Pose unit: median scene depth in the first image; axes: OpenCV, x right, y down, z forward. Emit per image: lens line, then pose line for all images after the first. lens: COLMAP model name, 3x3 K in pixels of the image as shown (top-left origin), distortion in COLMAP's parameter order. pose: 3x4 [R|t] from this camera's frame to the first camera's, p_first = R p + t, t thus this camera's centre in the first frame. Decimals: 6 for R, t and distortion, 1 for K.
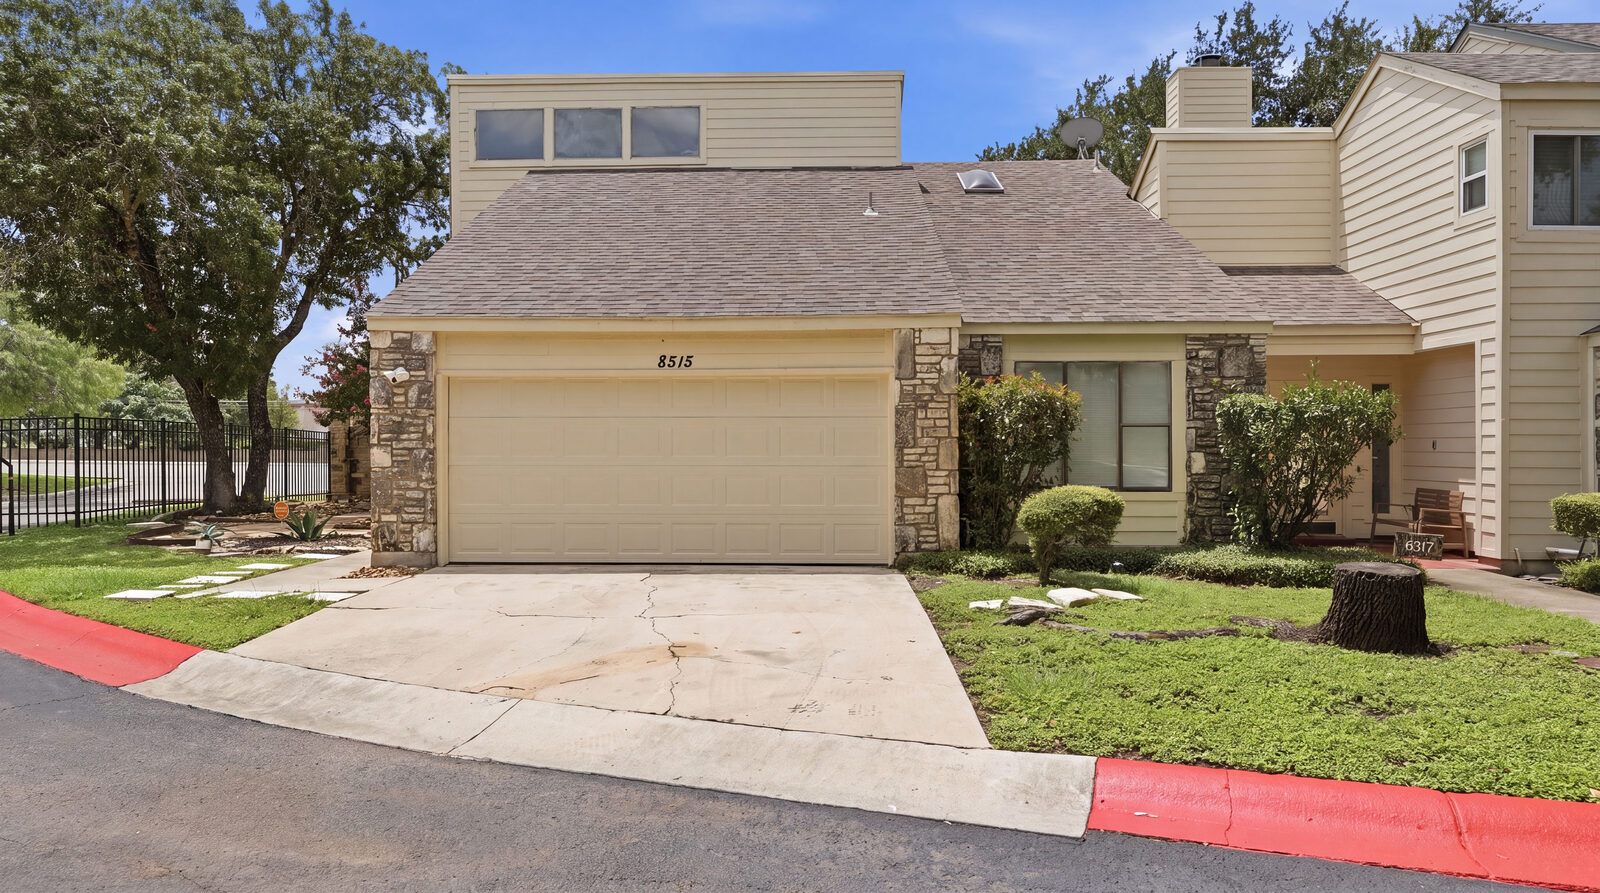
lens RADIAL K [[1105.1, 0, 796.8], [0, 1105.1, 446.6], [0, 0, 1]] dist [-0.007605, -0.002166]
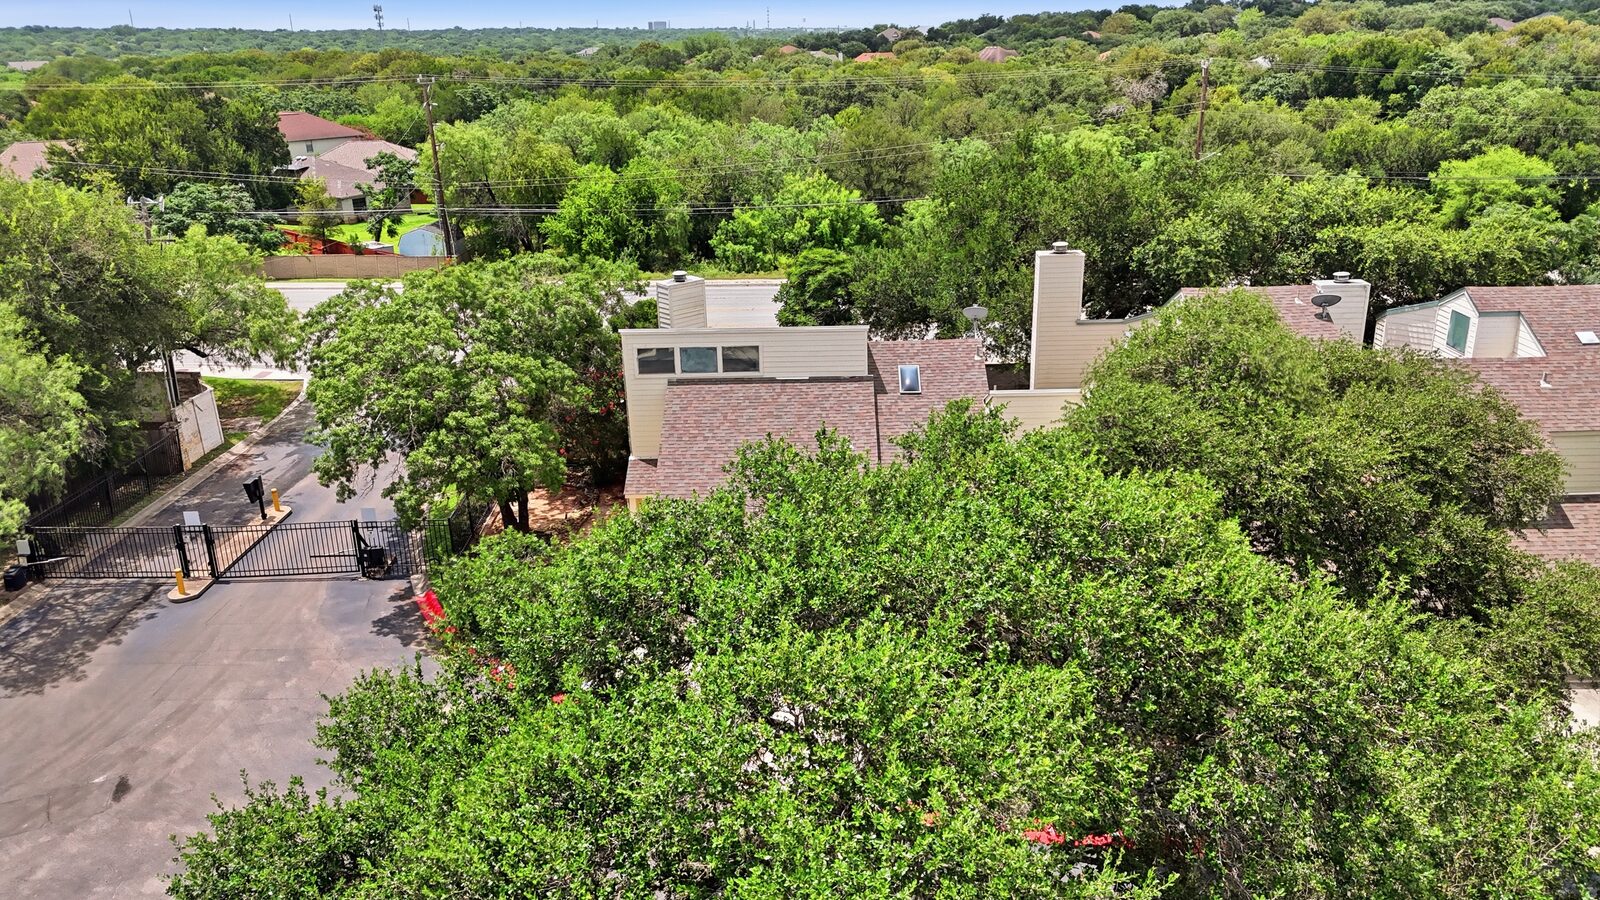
lens RADIAL K [[1181.9, 0, 800.5], [0, 1181.9, 457.2], [0, 0, 1]] dist [0.062537, -0.056779]
pose [[0.999756, -0.021703, -0.004068, -0.019317], [0.021802, 0.940978, 0.337765, -1.174101], [-0.003502, -0.337771, 0.941222, -1.374847]]
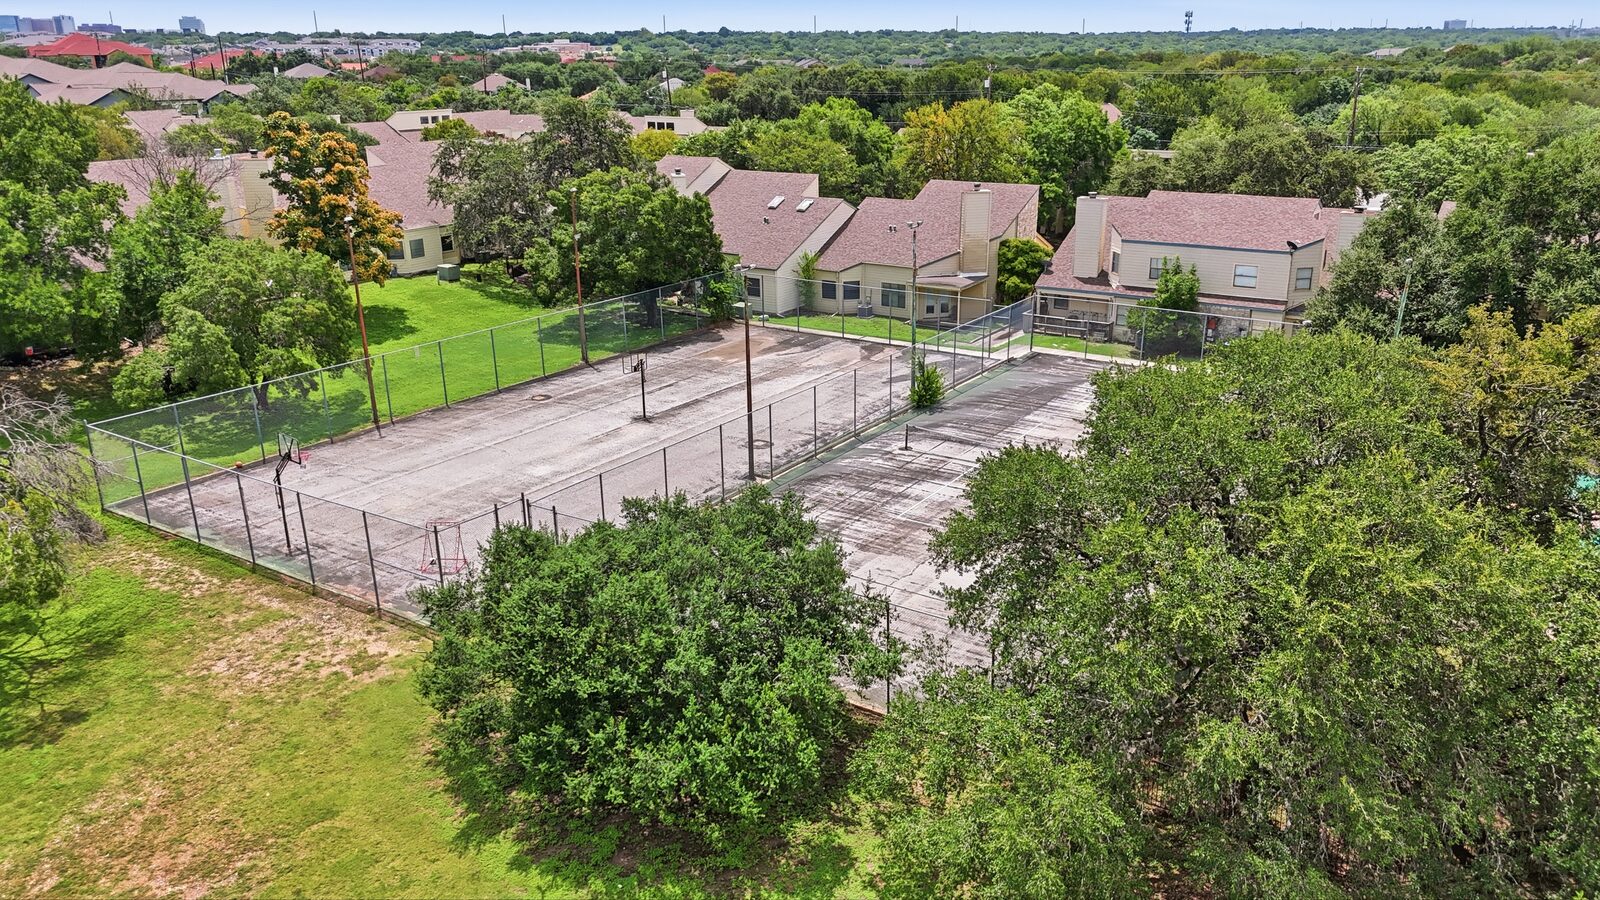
lens RADIAL K [[1181.9, 0, 800.8], [0, 1181.9, 446.0], [0, 0, 1]] dist [0.062537, -0.056779]
pose [[0.835936, 0.165514, -0.523274, 0.023681], [0.012583, 0.947411, 0.319772, -1.271723], [0.548682, -0.273894, 0.789893, -7.323926]]
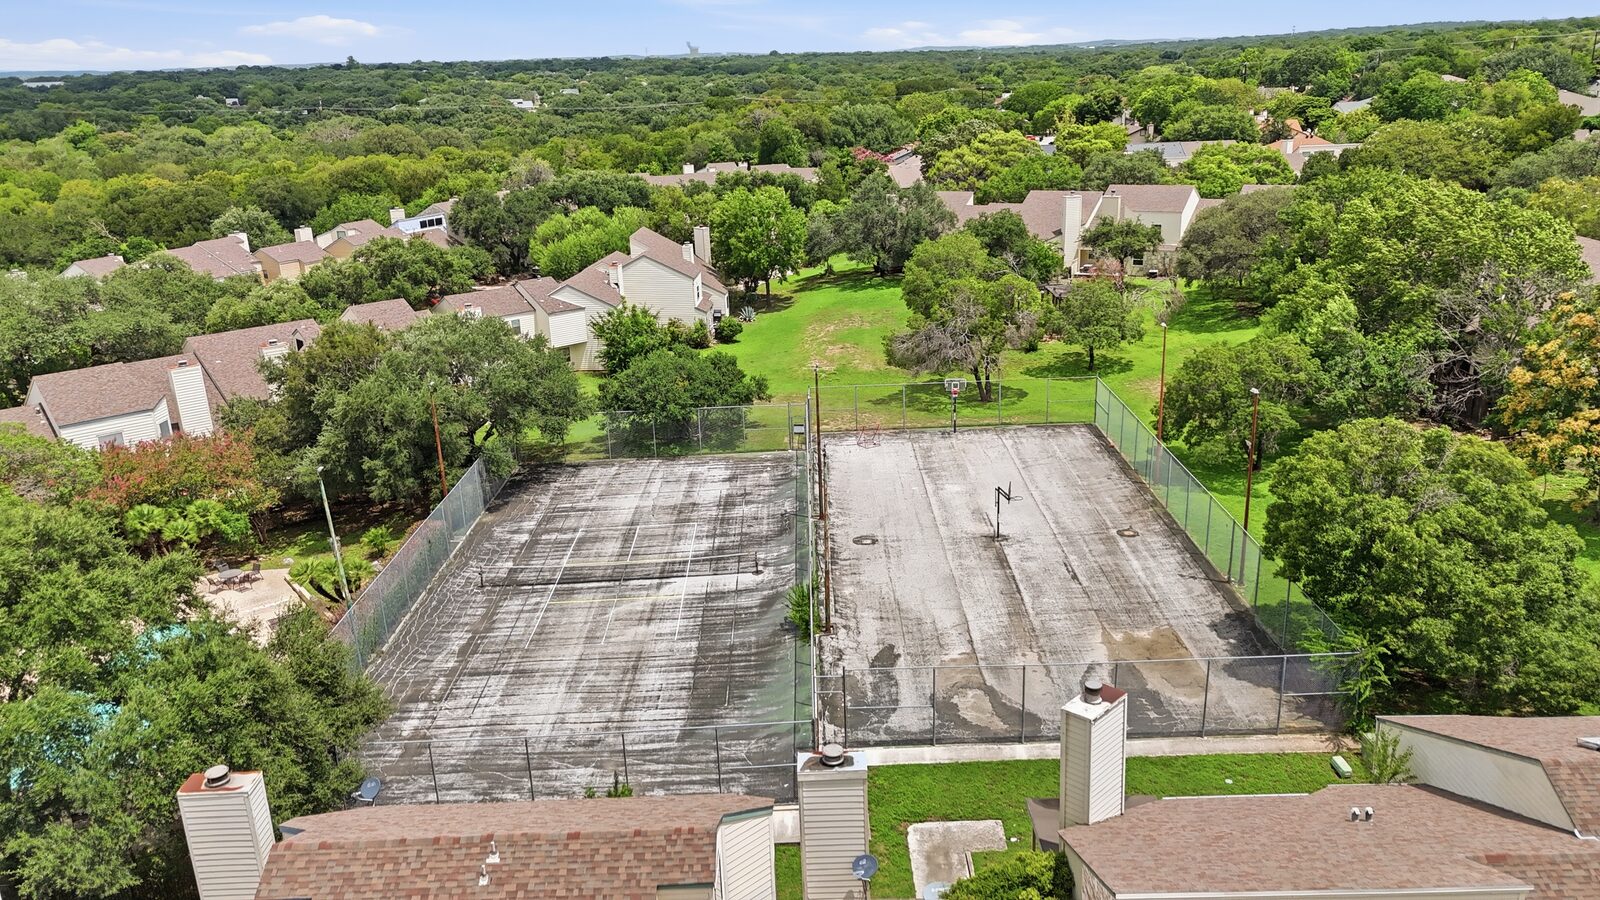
lens RADIAL K [[1181.9, 0, 799.6], [0, 1181.9, 458.5], [0, 0, 1]] dist [0.062537, -0.056779]
pose [[-0.999201, 0.039810, -0.003549, -1.883503], [0.036753, 0.950091, 0.309800, -1.788140], [0.015705, 0.309422, -0.950795, 0.027383]]
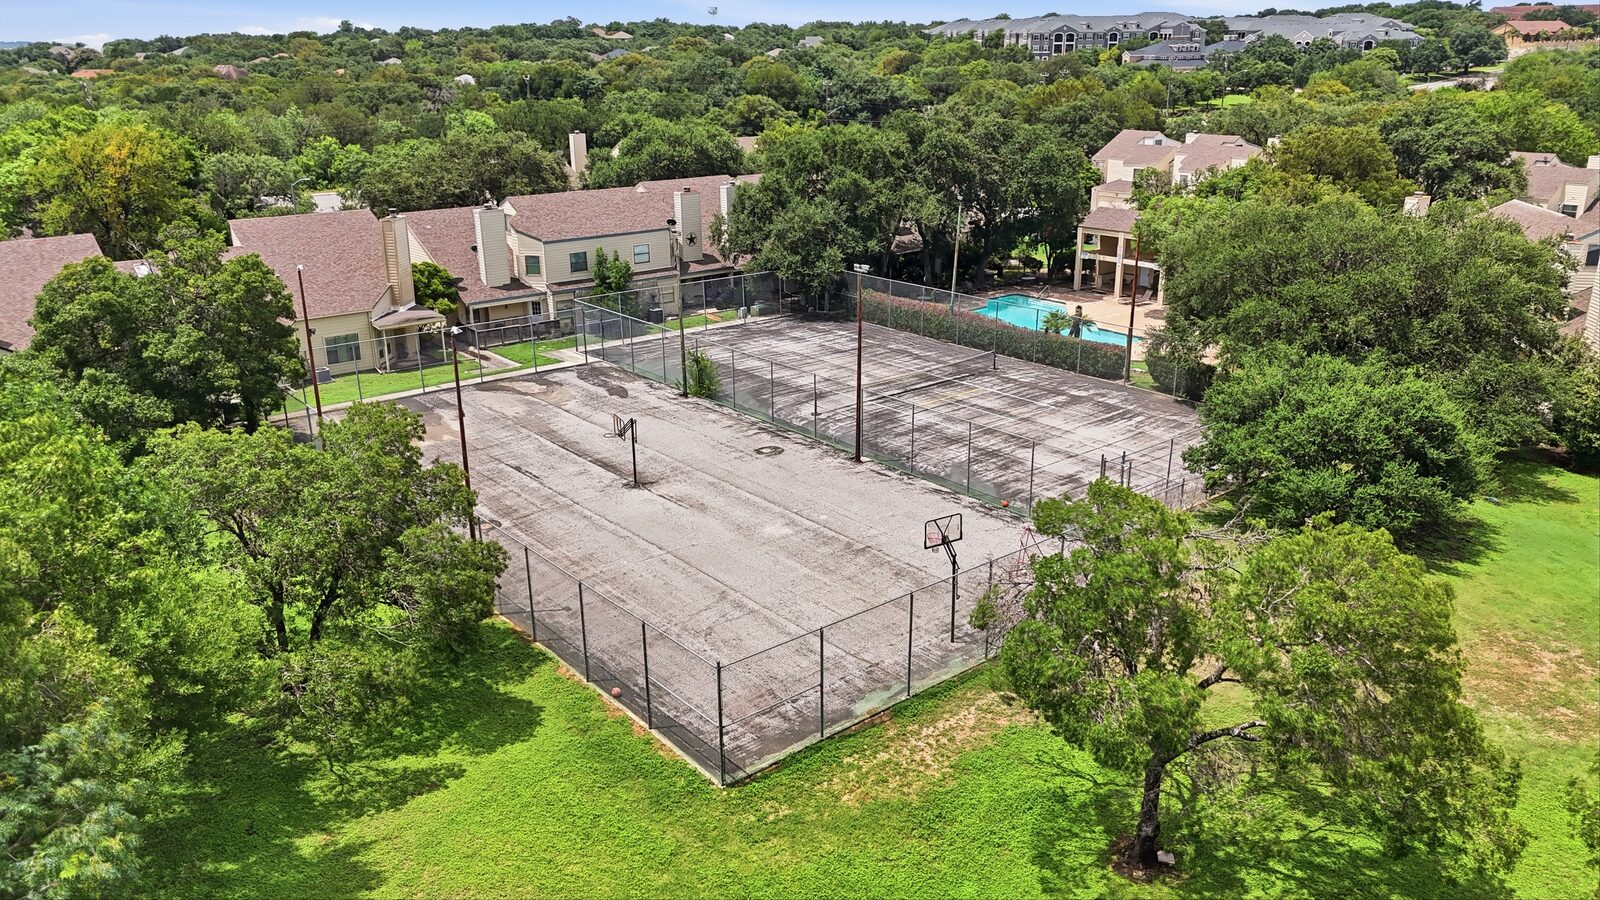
lens RADIAL K [[1181.9, 0, 806.3], [0, 1181.9, 452.4], [0, 0, 1]] dist [0.062537, -0.056779]
pose [[0.762121, -0.215207, 0.610621, -4.517193], [0.004170, 0.944751, 0.327763, -1.342703], [-0.647421, -0.247249, 0.720912, -7.297873]]
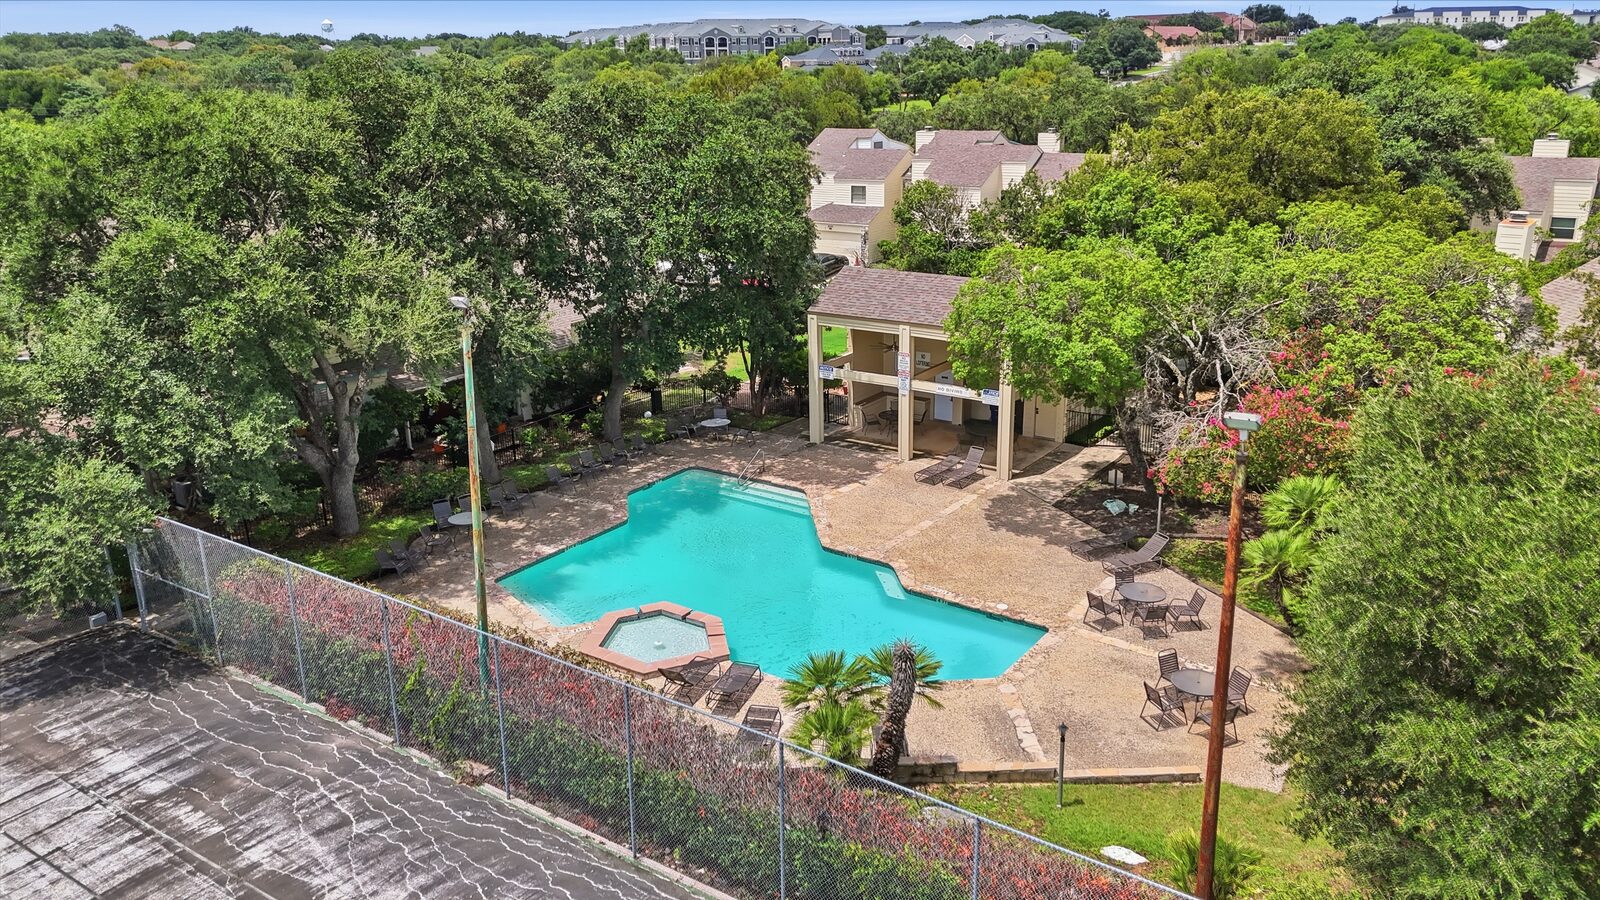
lens RADIAL K [[1181.9, 0, 809.4], [0, 1181.9, 456.1], [0, 0, 1]] dist [0.062537, -0.056779]
pose [[0.555001, -0.270259, 0.786724, -1.398407], [0.014648, 0.948781, 0.315596, -0.946483], [-0.831721, -0.163632, 0.530533, -4.755211]]
